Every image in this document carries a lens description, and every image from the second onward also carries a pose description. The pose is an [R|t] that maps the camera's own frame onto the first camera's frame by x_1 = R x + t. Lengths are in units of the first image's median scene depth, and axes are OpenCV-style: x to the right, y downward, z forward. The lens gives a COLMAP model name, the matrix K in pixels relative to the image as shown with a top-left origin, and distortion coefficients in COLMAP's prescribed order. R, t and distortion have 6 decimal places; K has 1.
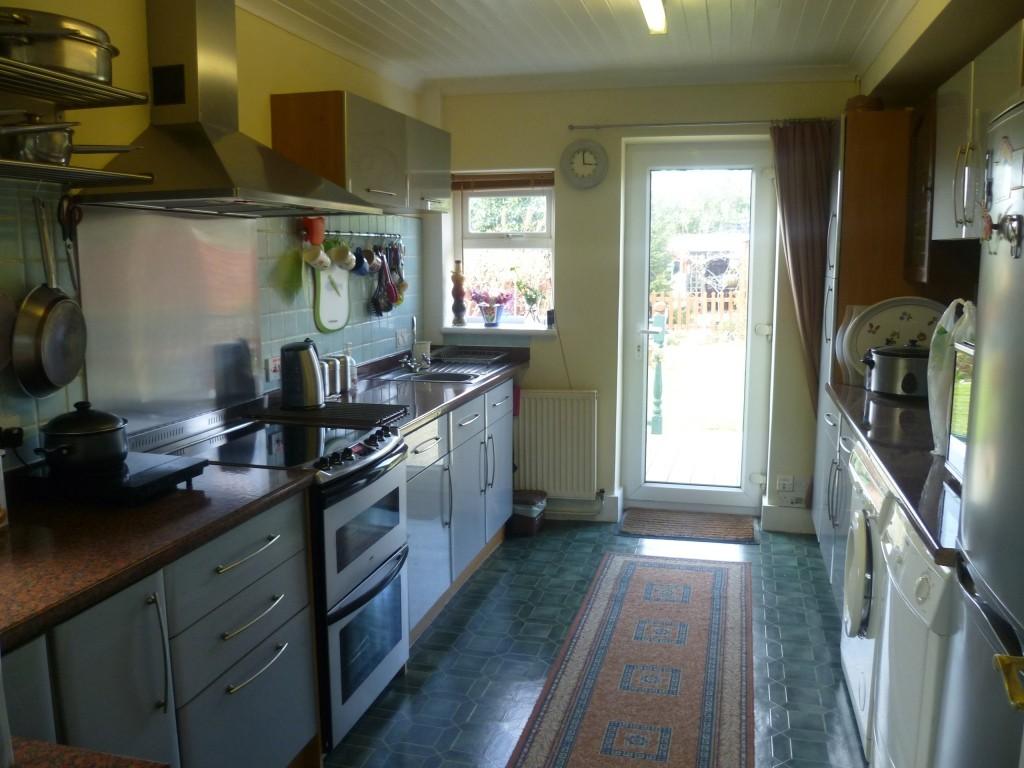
lens RADIAL K [[847.0, 0, 512.0], [0, 847.0, 384.0], [0, 0, 1]] dist [-0.068212, 0.000581]
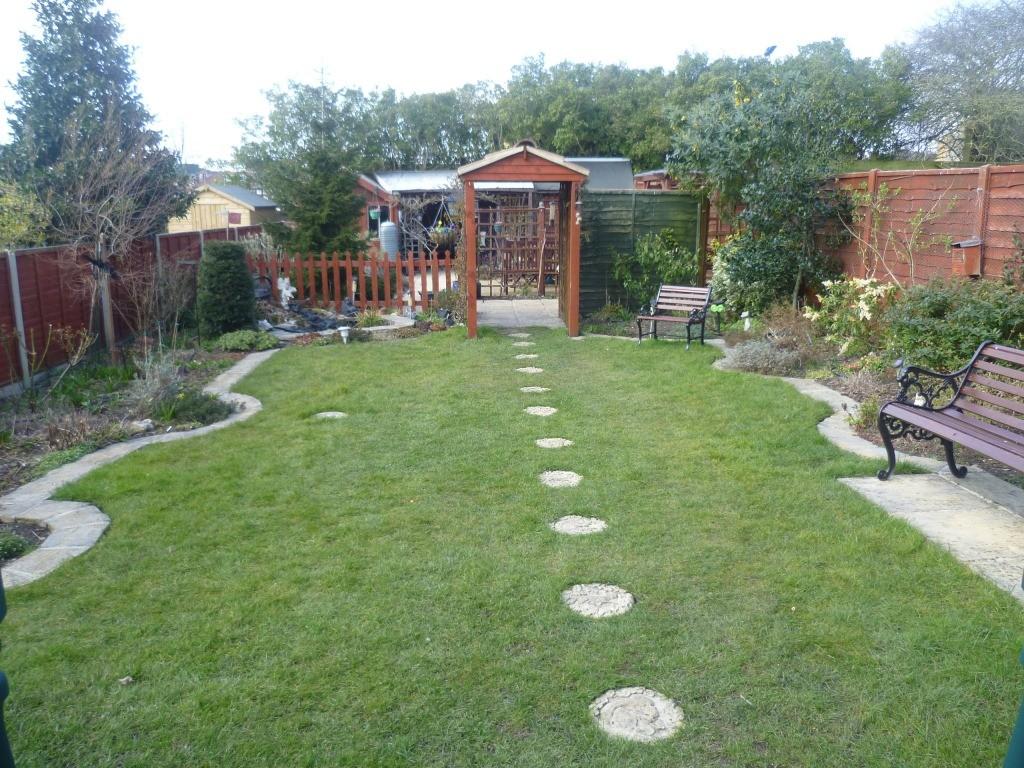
lens RADIAL K [[847.0, 0, 512.0], [0, 847.0, 384.0], [0, 0, 1]] dist [-0.068212, 0.000581]
pose [[0.953761, -0.062755, 0.293940, 0.070062], [0.043321, 0.996451, 0.072175, -0.033852], [-0.297426, -0.056104, 0.953095, 0.223992]]
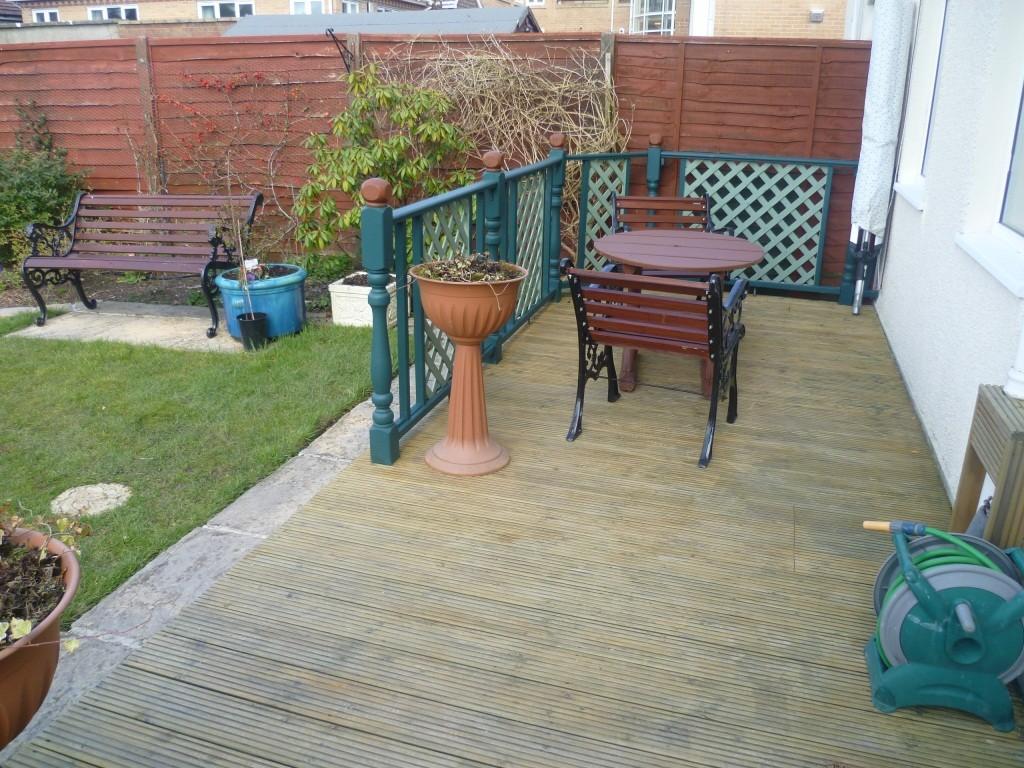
lens RADIAL K [[847.0, 0, 512.0], [0, 847.0, 384.0], [0, 0, 1]] dist [-0.068212, 0.000581]
pose [[0.054269, -0.332168, 0.941658, 0.003433], [0.136681, 0.936642, 0.322521, -0.033349], [-0.989127, 0.111204, 0.096232, 0.238590]]
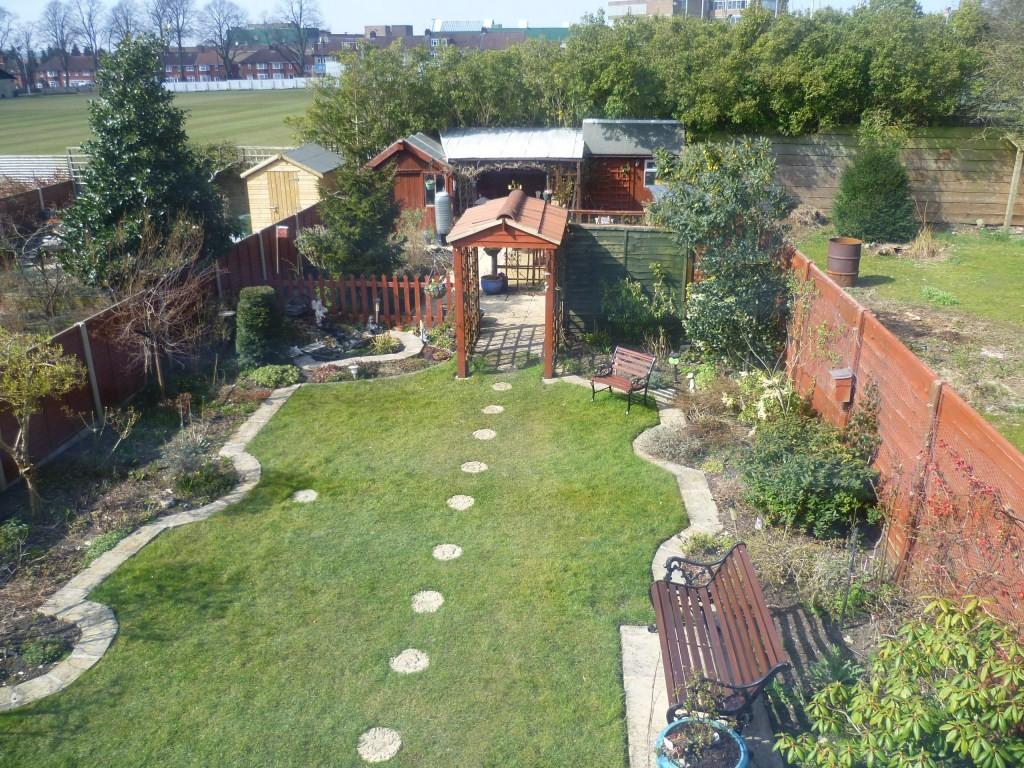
lens RADIAL K [[847.0, 0, 512.0], [0, 847.0, 384.0], [0, 0, 1]] dist [-0.068212, 0.000581]
pose [[0.986801, -0.061257, 0.149904, 0.128778], [0.026601, 0.974435, 0.223089, -0.128451], [-0.159738, -0.216157, 0.963203, 0.152447]]
